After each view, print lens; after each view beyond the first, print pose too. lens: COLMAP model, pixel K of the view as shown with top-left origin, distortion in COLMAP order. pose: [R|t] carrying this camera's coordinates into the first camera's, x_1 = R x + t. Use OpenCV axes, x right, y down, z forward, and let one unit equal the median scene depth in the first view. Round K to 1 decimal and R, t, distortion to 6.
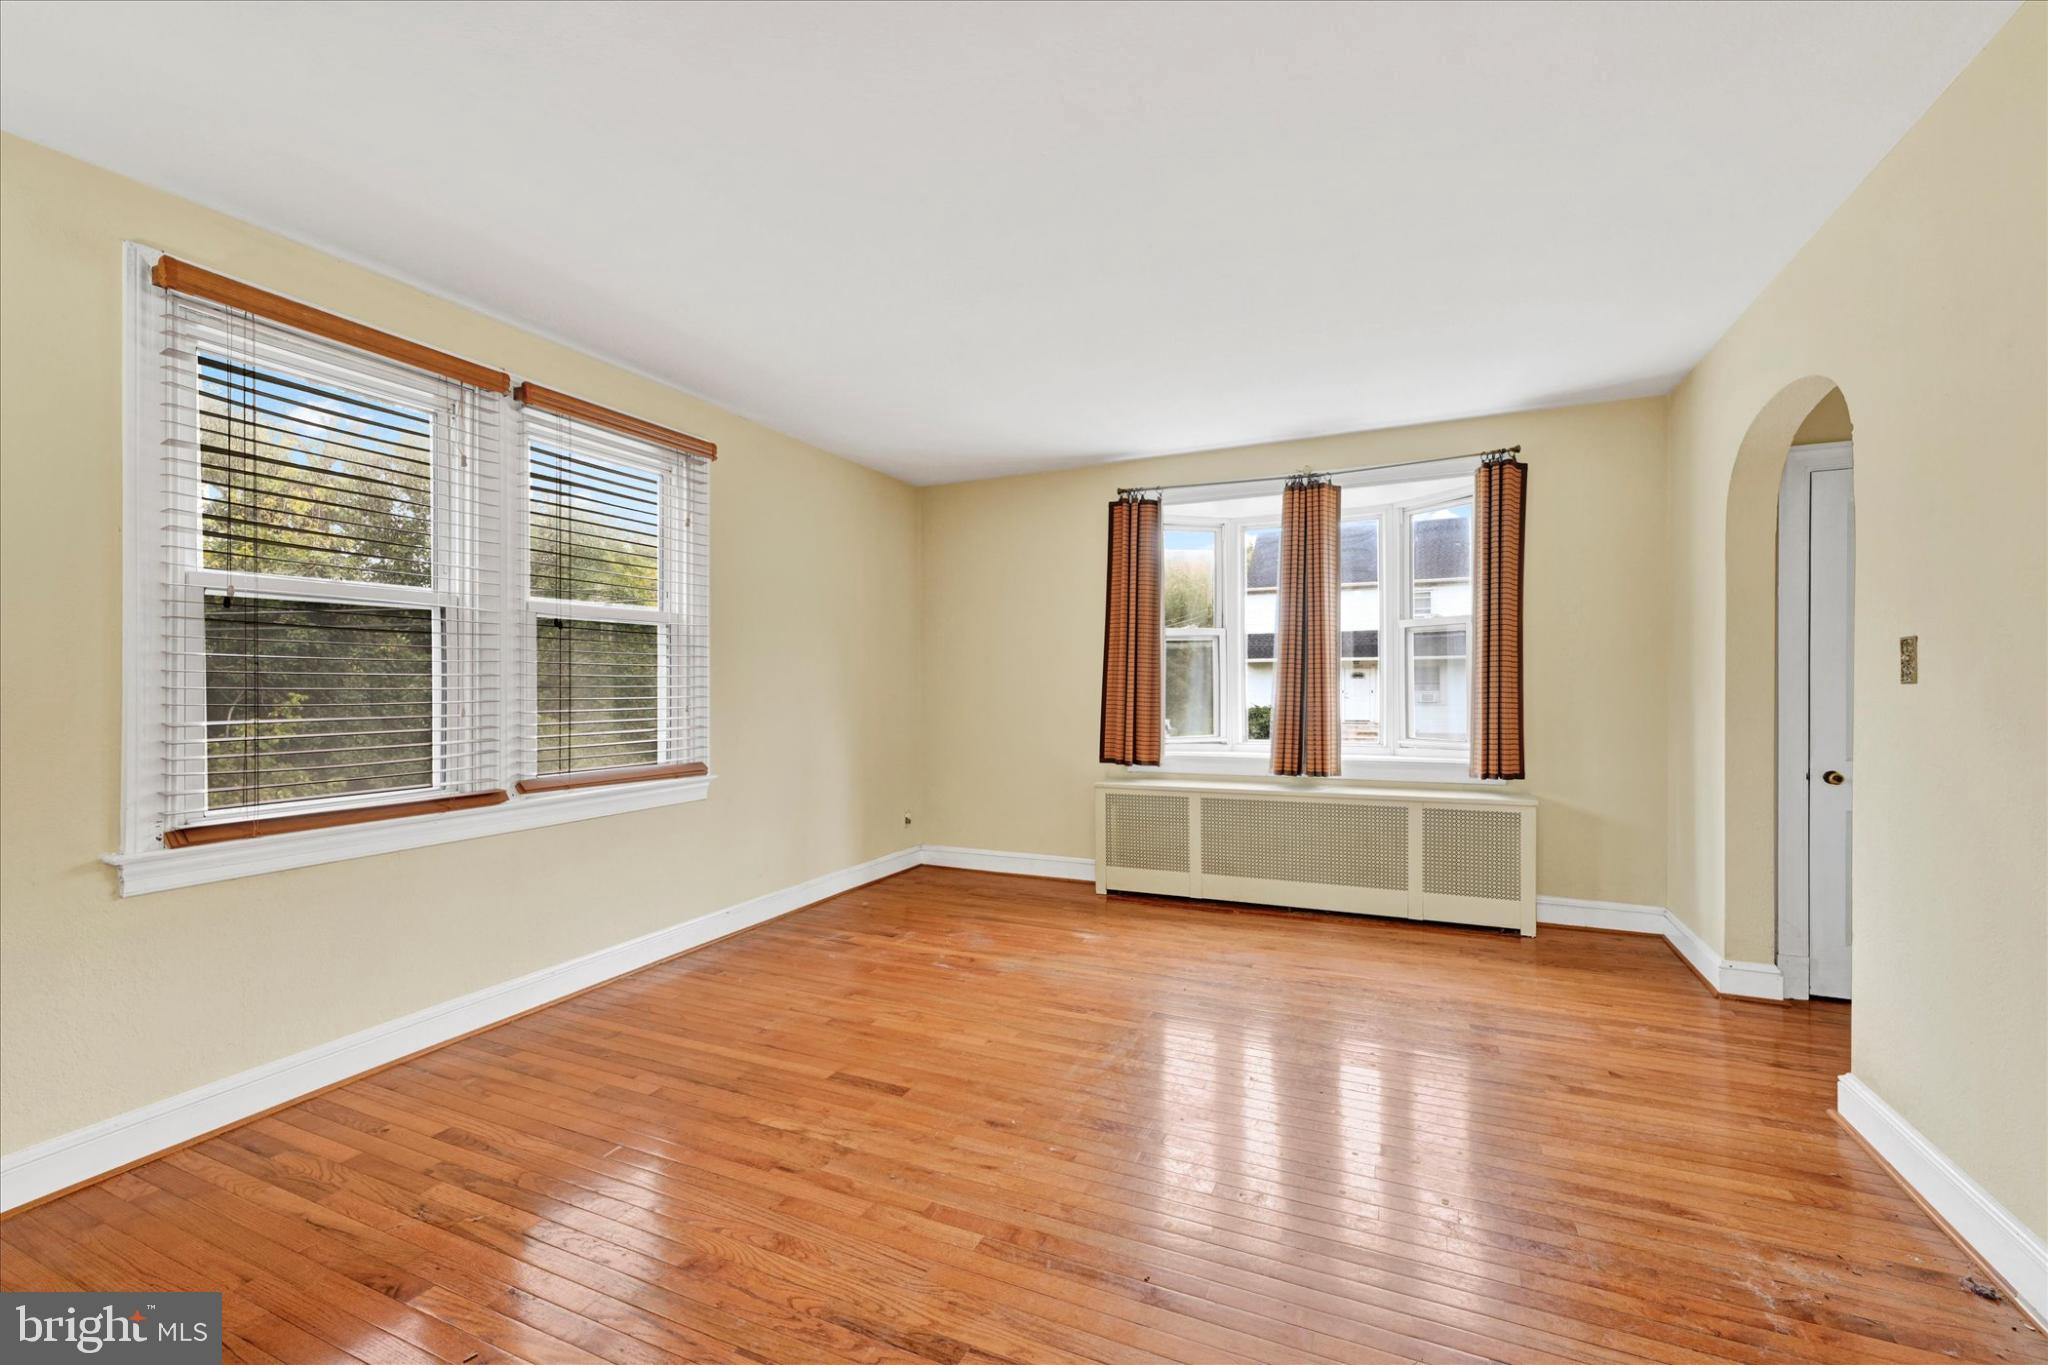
lens RADIAL K [[856.2, 0, 1012.2], [0, 856.2, 694.8], [0, 0, 1]] dist [0.010058, -0.001877]
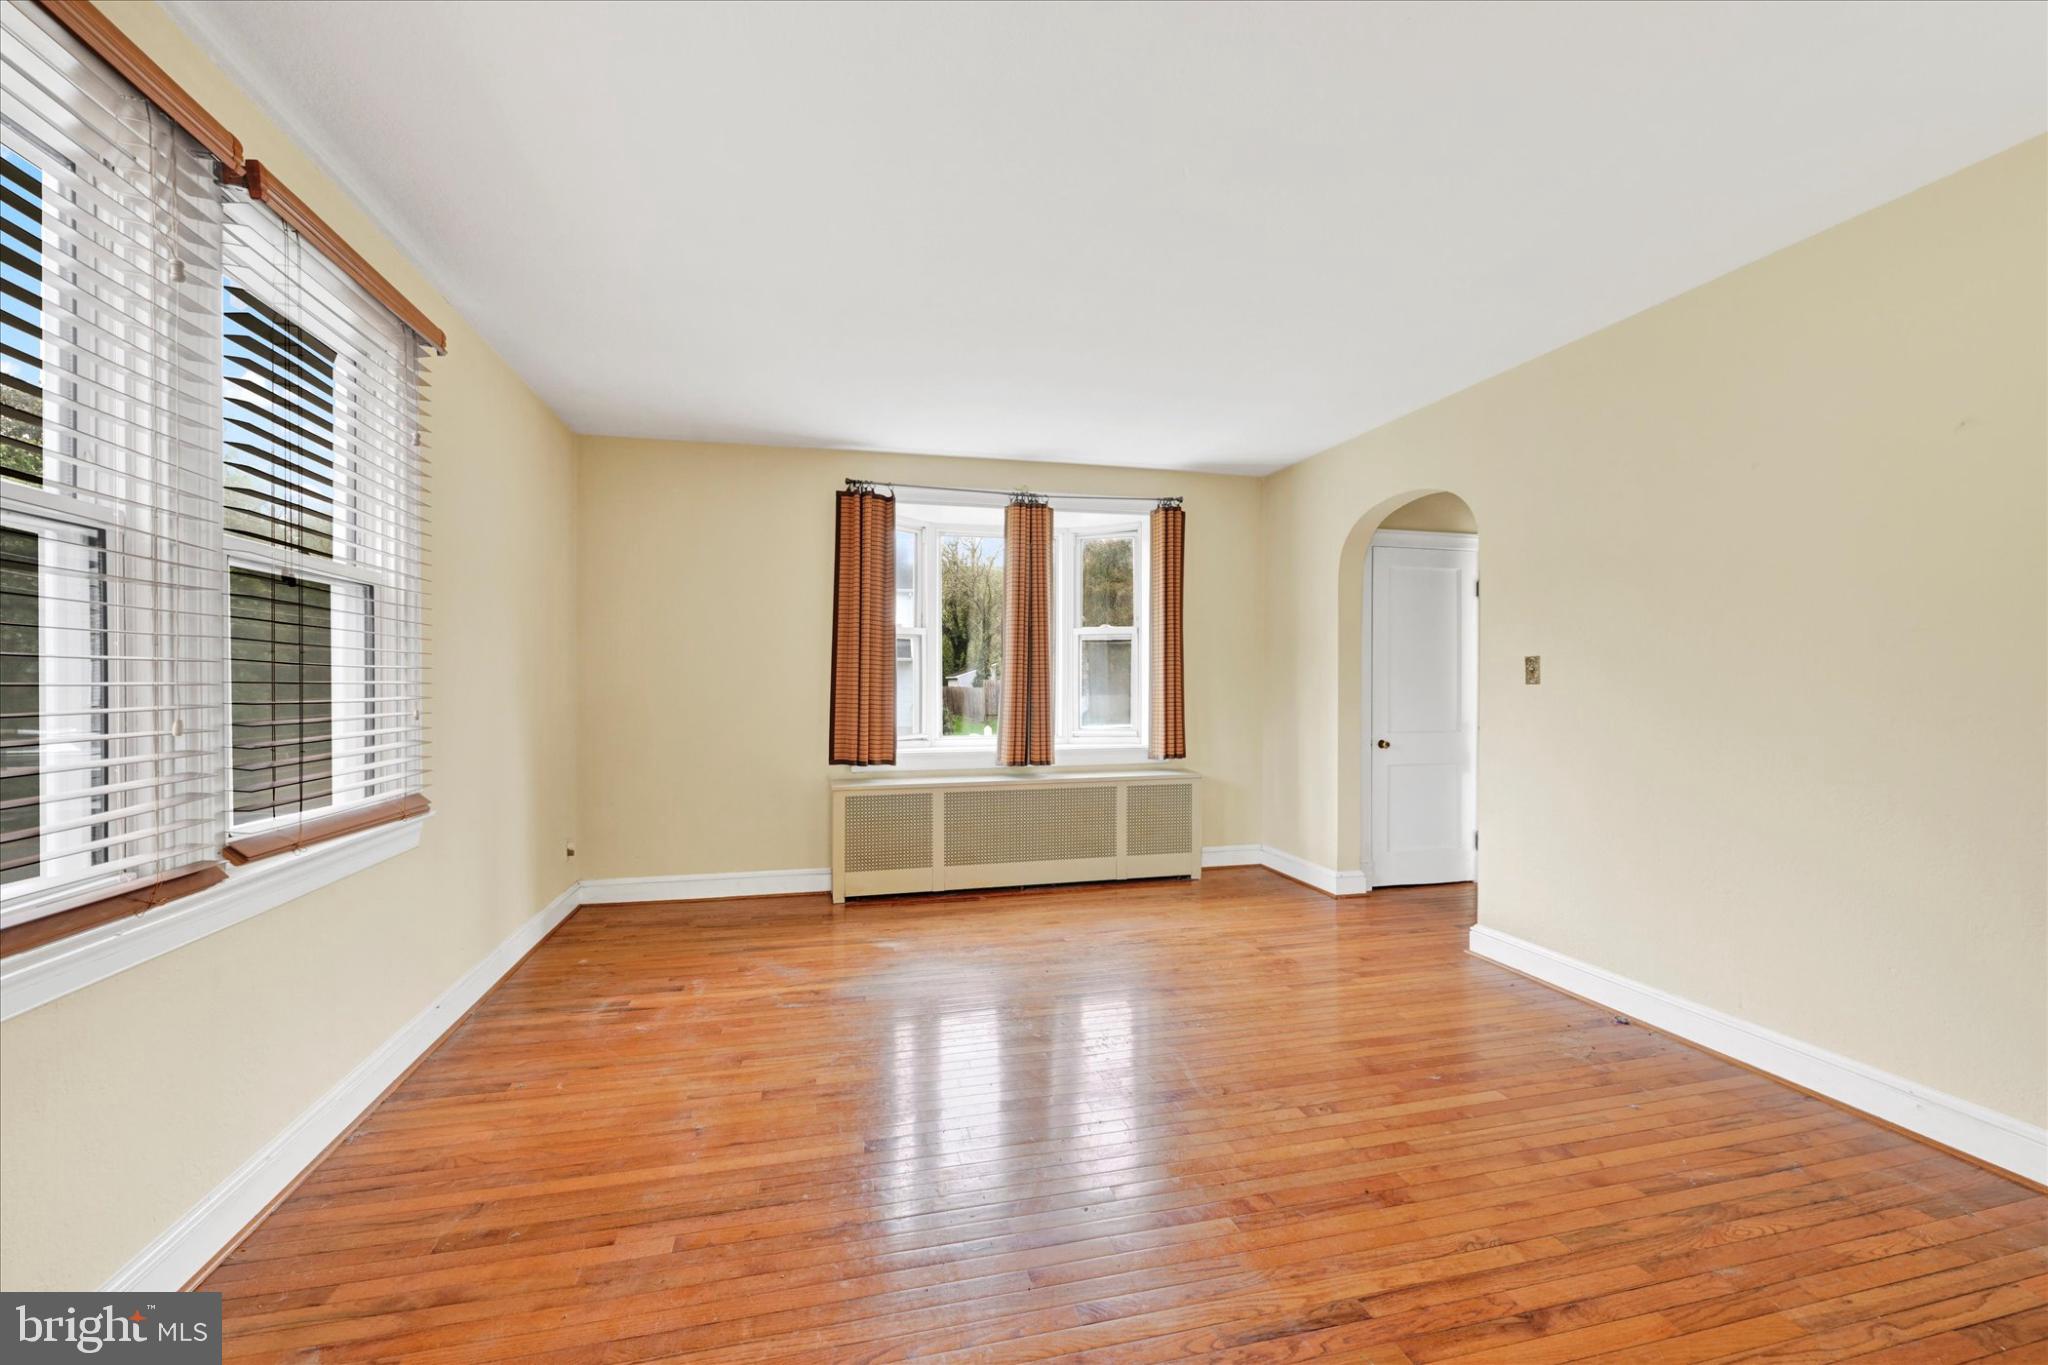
lens RADIAL K [[856.2, 0, 1017.3], [0, 856.2, 690.6], [0, 0, 1]] dist [0.010058, -0.001877]
pose [[0.781779, -0.002235, 0.623552, -0.397154], [0.004031, 0.999991, -0.001470, -0.000762], [-0.623543, 0.003663, 0.781781, 0.158480]]
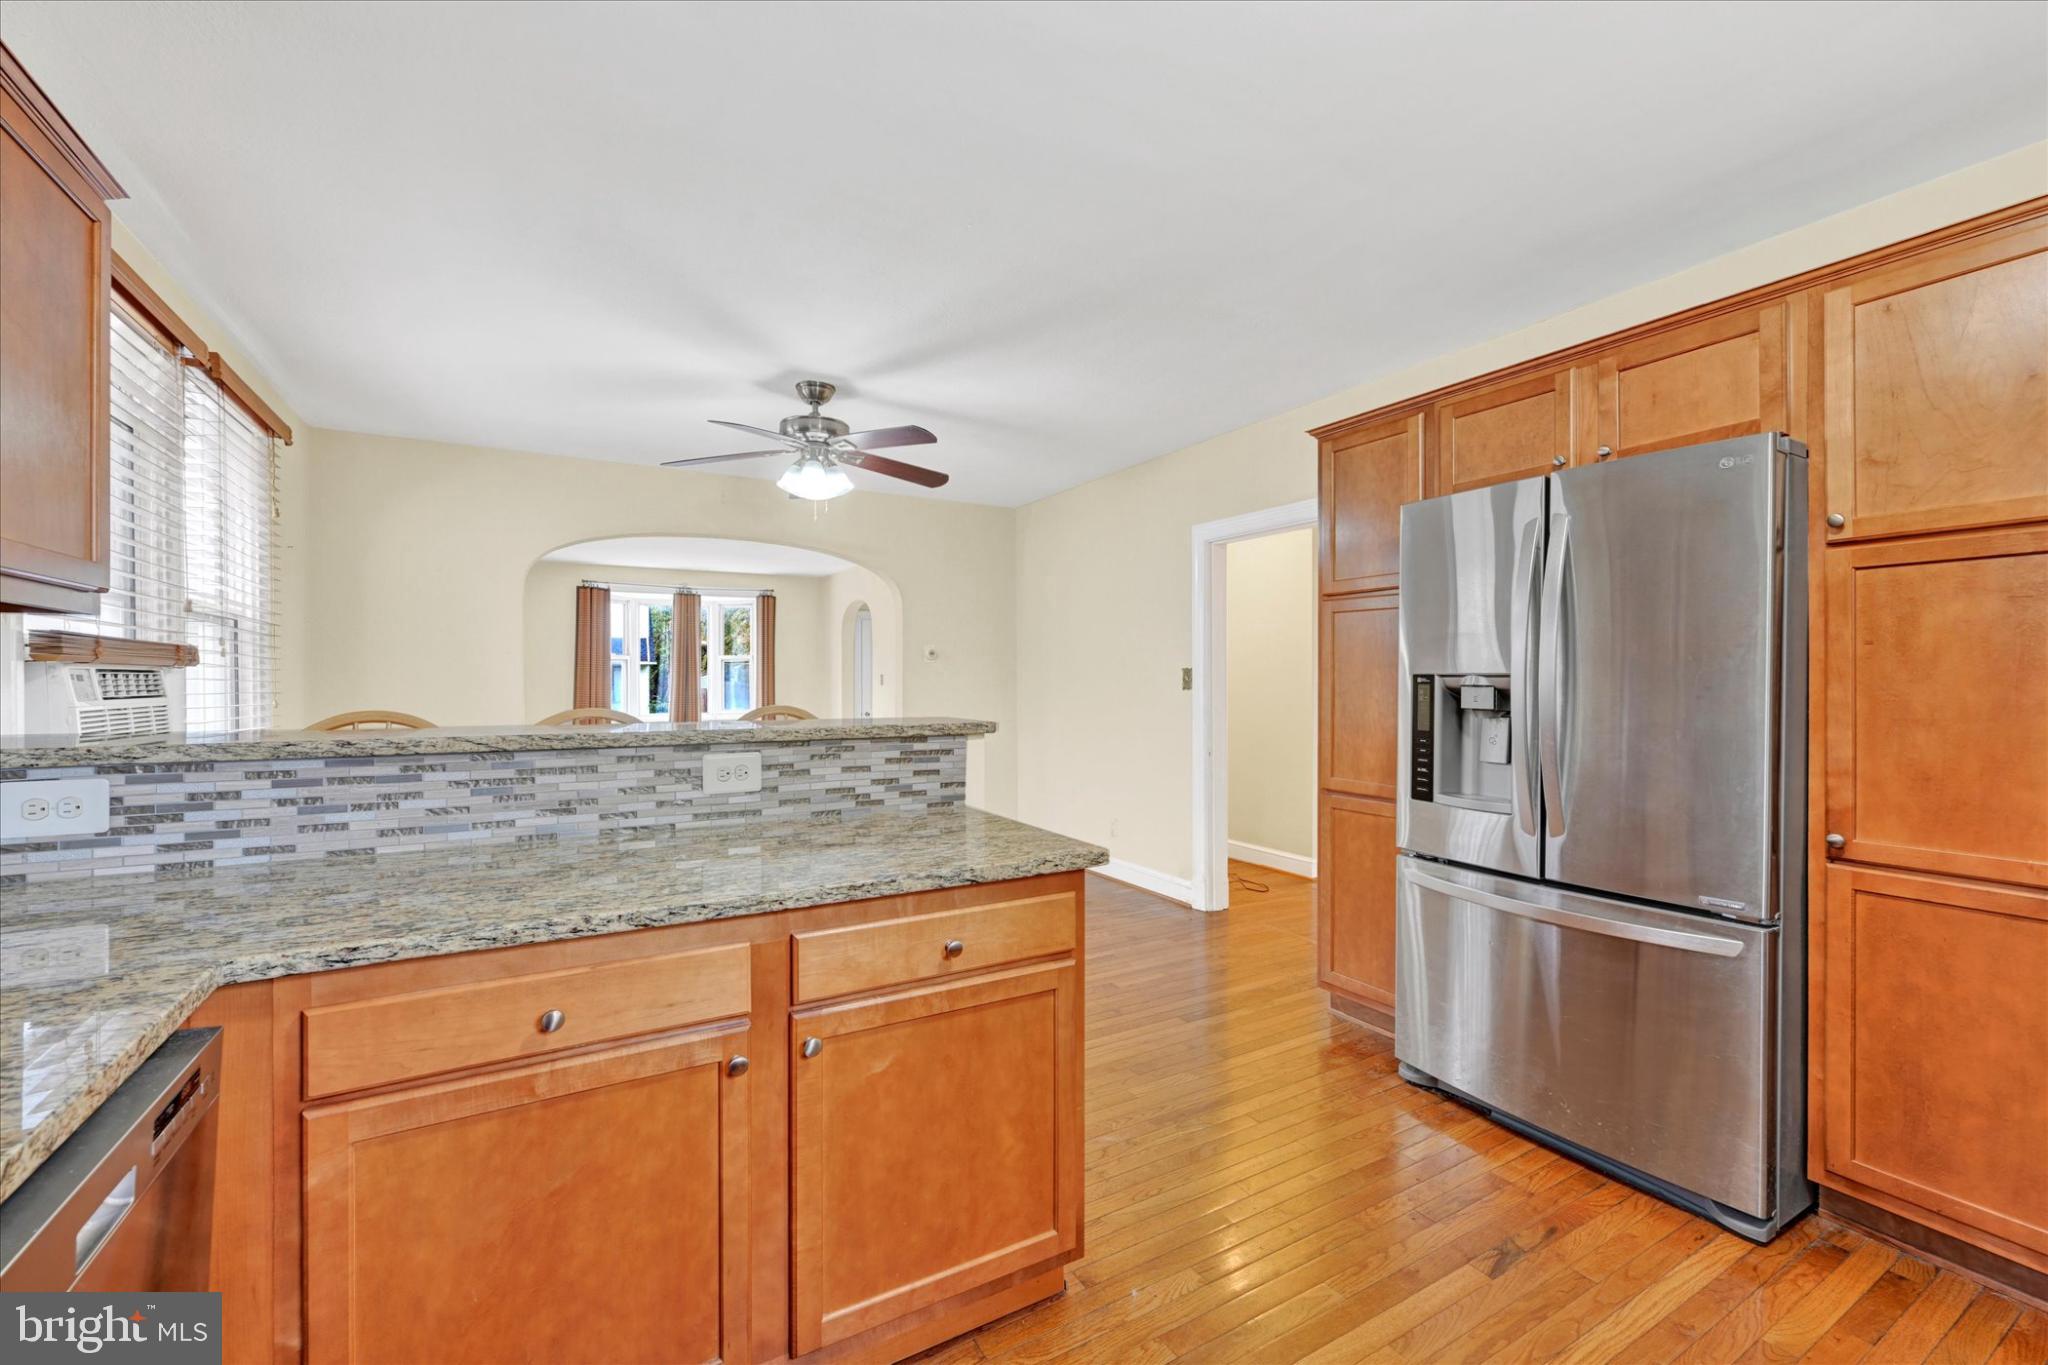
lens RADIAL K [[856.2, 0, 1030.7], [0, 856.2, 687.8], [0, 0, 1]] dist [0.010058, -0.001877]
pose [[0.563366, 0.001954, 0.826205, -1.051147], [0.004931, 0.999971, -0.005727, 0.012406], [-0.826193, 0.007301, 0.563340, -1.028755]]
